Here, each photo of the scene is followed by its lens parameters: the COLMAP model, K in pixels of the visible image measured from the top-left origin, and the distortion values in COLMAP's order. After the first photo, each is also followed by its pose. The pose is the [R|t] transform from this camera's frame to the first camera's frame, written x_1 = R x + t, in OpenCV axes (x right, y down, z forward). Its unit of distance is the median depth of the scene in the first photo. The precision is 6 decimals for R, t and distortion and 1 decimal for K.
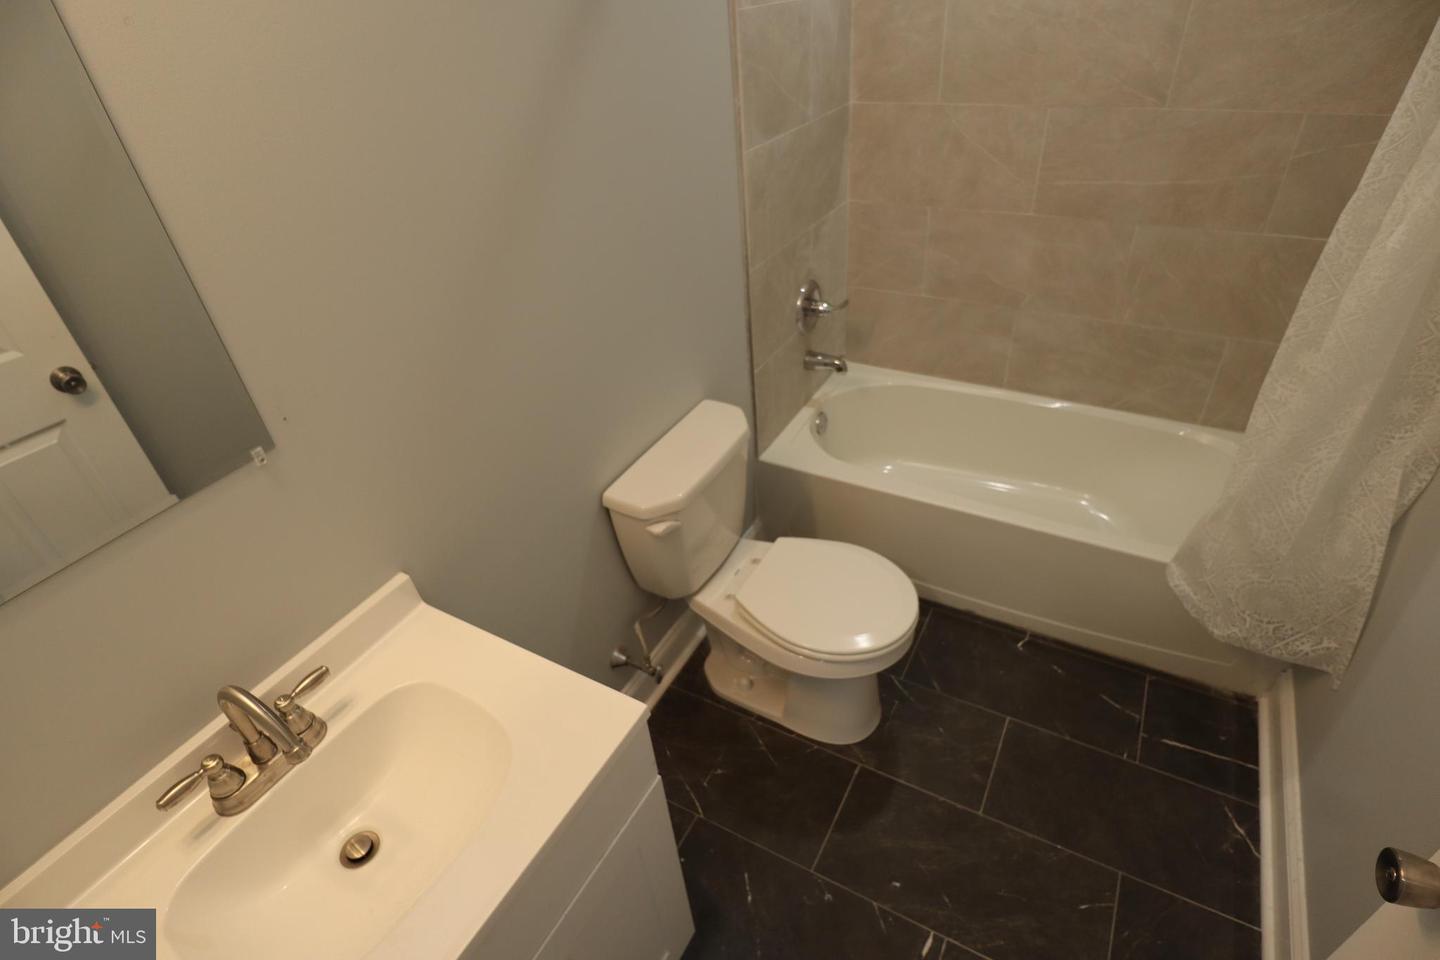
lens RADIAL K [[737.8, 0, 733.2], [0, 737.8, 478.2], [0, 0, 1]] dist [-0.027054, 0.001450]
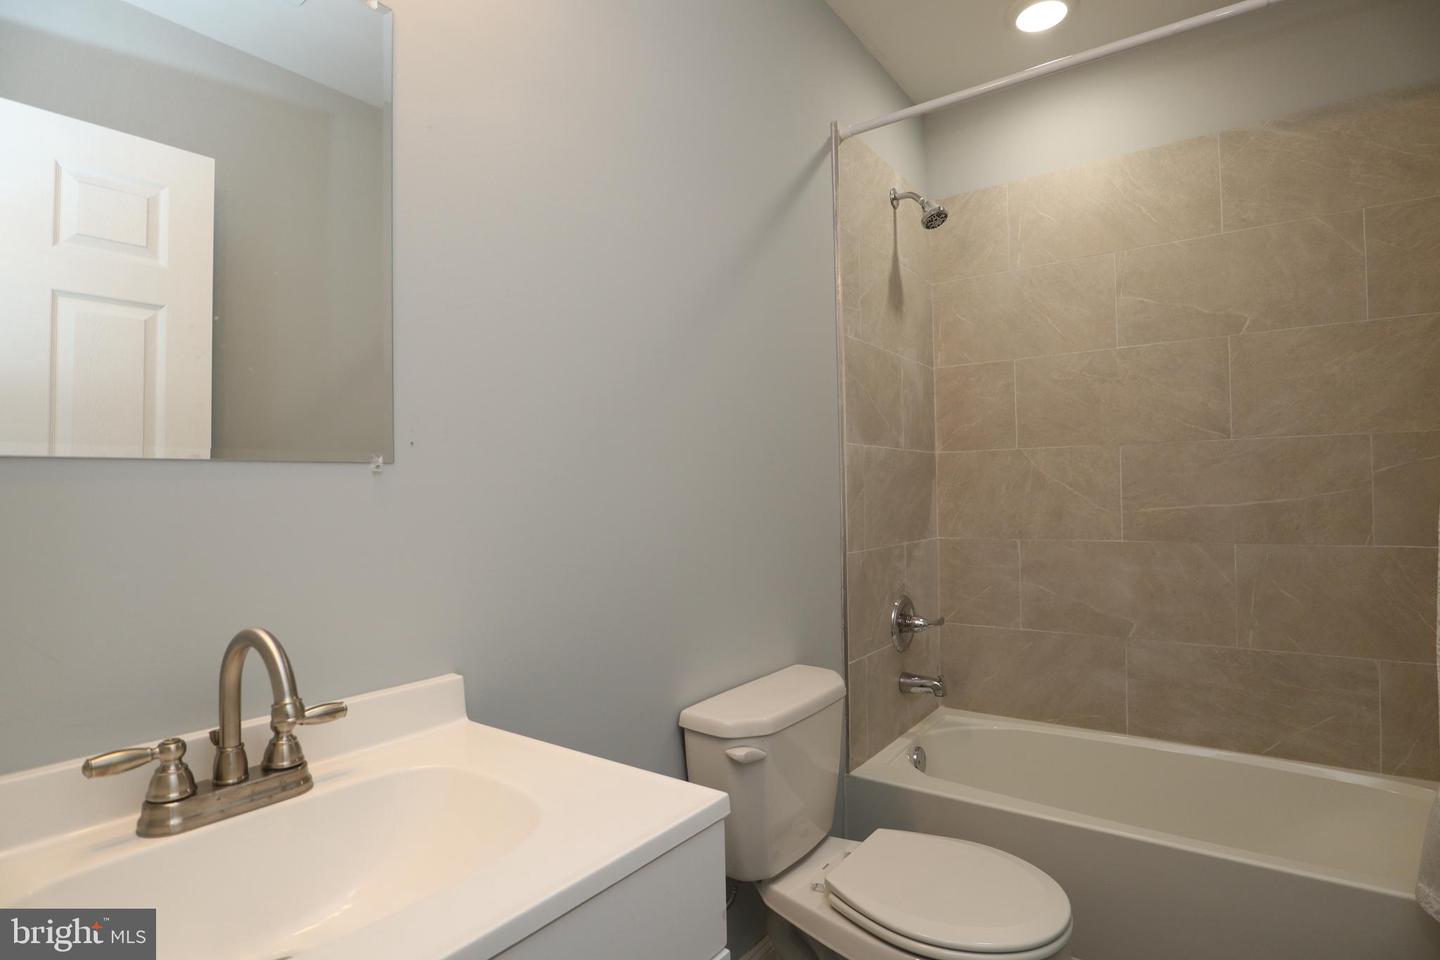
lens RADIAL K [[737.6, 0, 741.2], [0, 737.6, 476.2], [0, 0, 1]] dist [-0.031072, 0.008334]
pose [[0.993366, 0.045528, -0.105603, -0.021168], [-0.099739, 0.798193, -0.594088, 0.265893], [0.057244, 0.600680, 0.797438, 0.115538]]
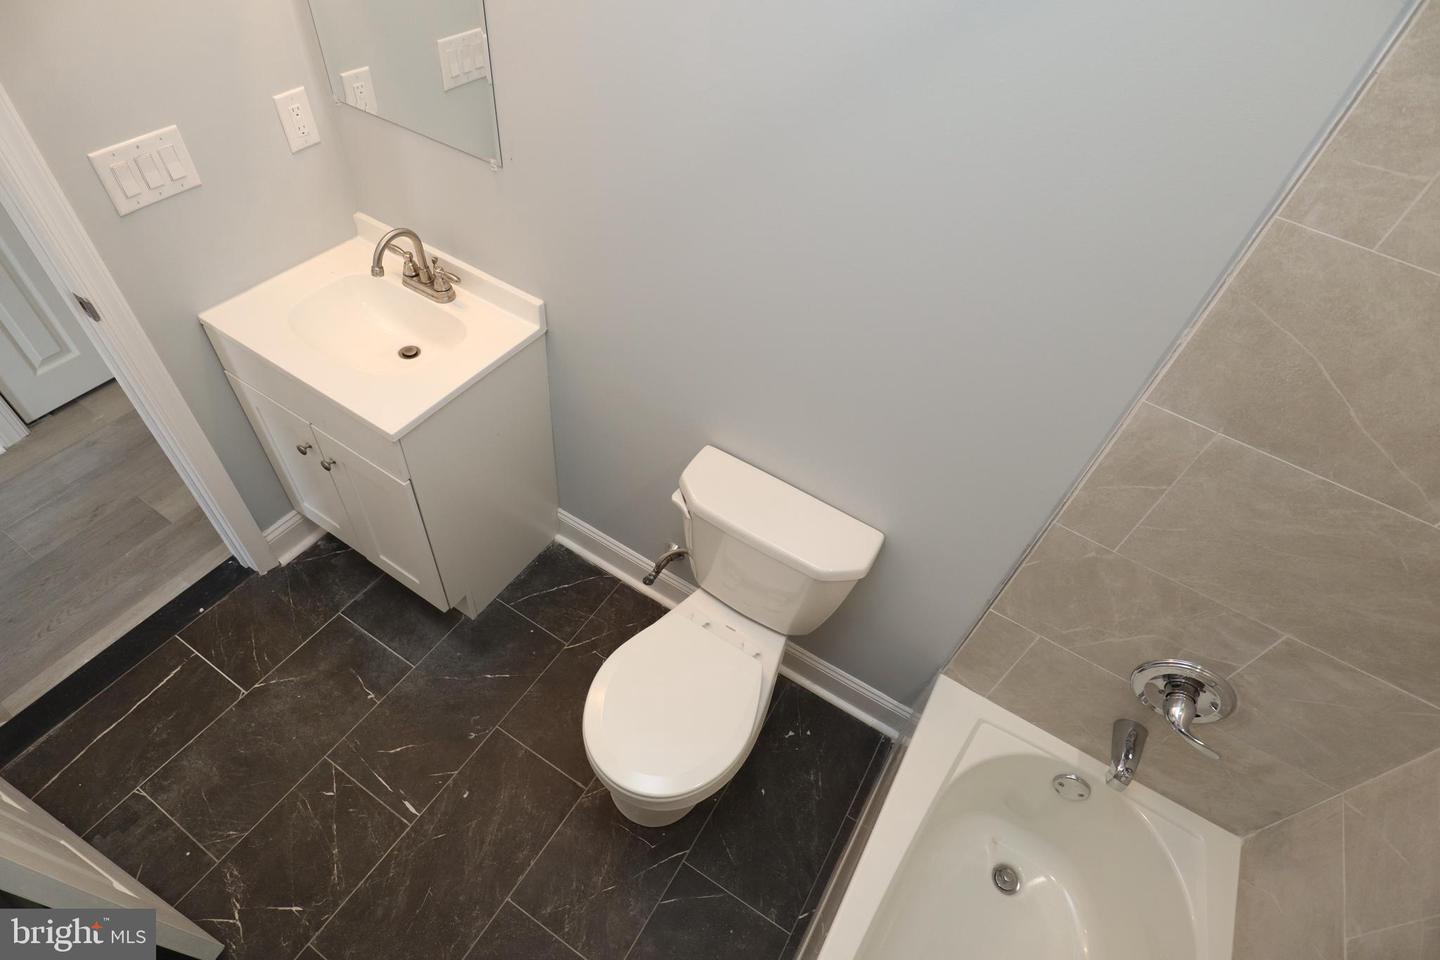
lens RADIAL K [[720.7, 0, 720.0], [0, 720.7, 480.0], [0, 0, 1]] dist [-0.036194, 0.000306]
pose [[-0.047600, 0.783171, -0.619982, 0.432280], [-0.669008, 0.435906, 0.602008, -0.506820], [0.741729, 0.443428, 0.503199, 0.436312]]
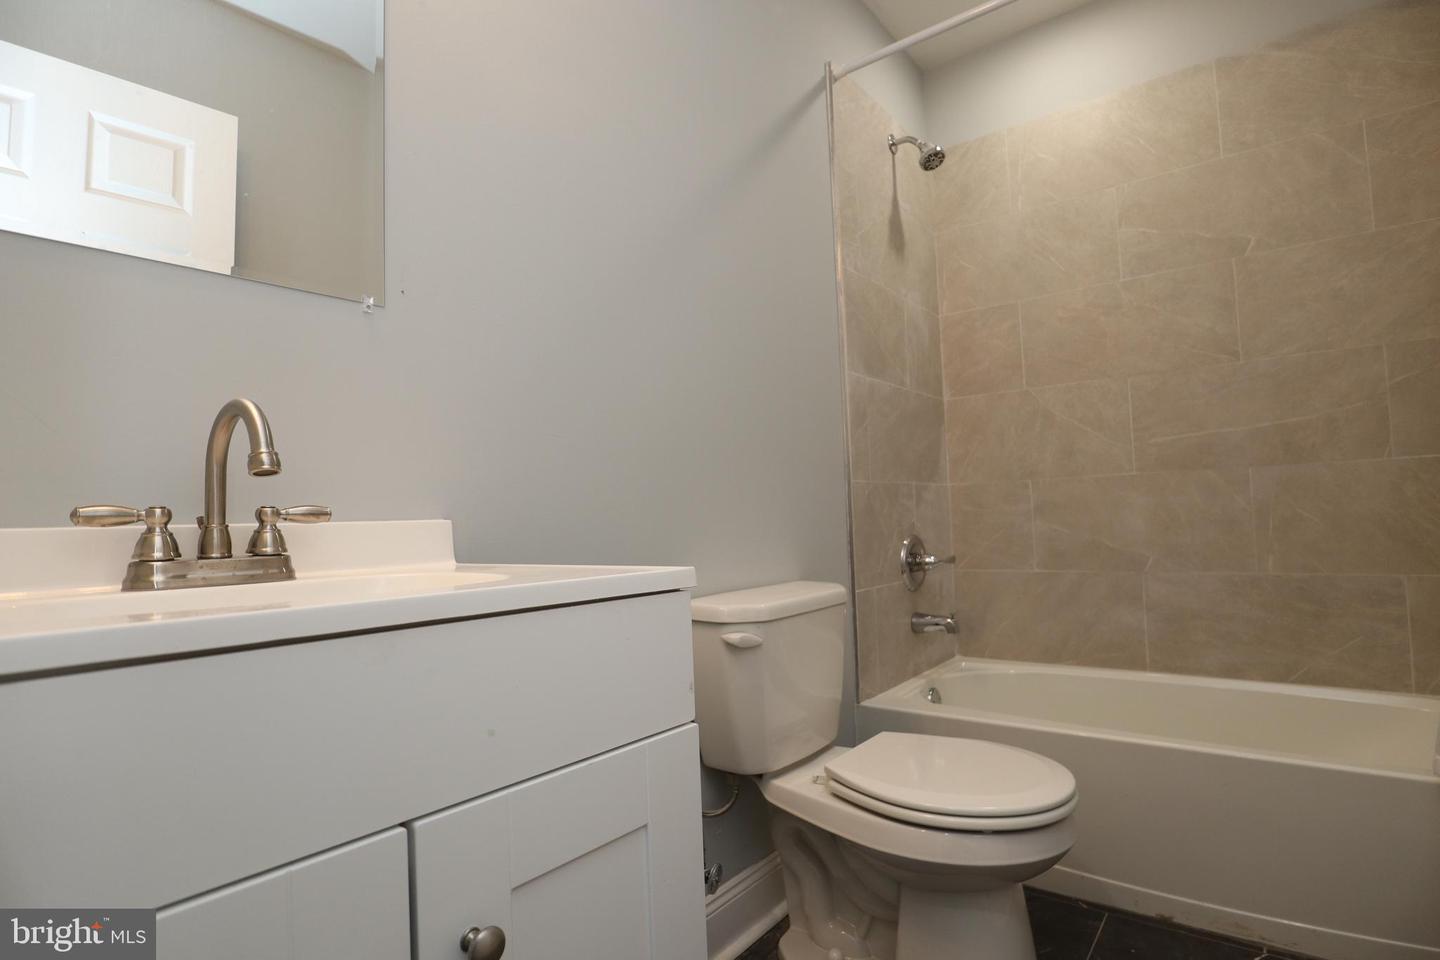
lens RADIAL K [[737.6, 0, 741.2], [0, 737.6, 476.2], [0, 0, 1]] dist [-0.031072, 0.008334]
pose [[0.989242, 0.019993, -0.144918, 0.020099], [-0.106458, 0.777825, -0.619399, 0.377640], [0.100337, 0.628163, 0.771585, 0.198899]]
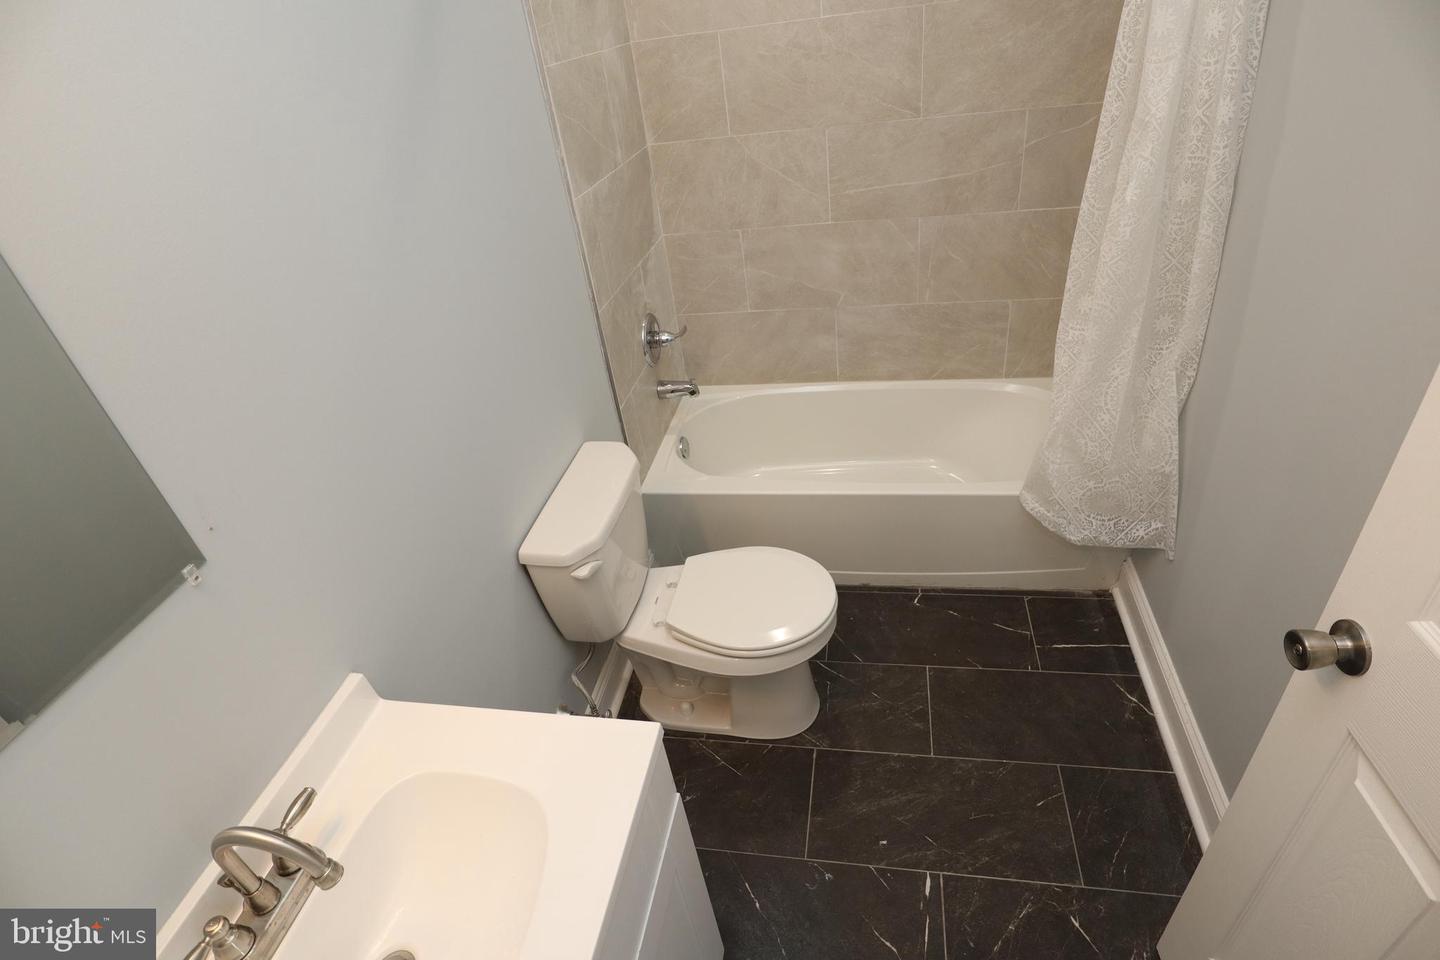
lens RADIAL K [[737.6, 0, 741.2], [0, 737.6, 476.2], [0, 0, 1]] dist [-0.031072, 0.008334]
pose [[0.941596, -0.219470, 0.255403, -0.106510], [0.234363, 0.971716, -0.029022, 0.018157], [-0.241809, 0.087184, 0.966399, -0.019146]]
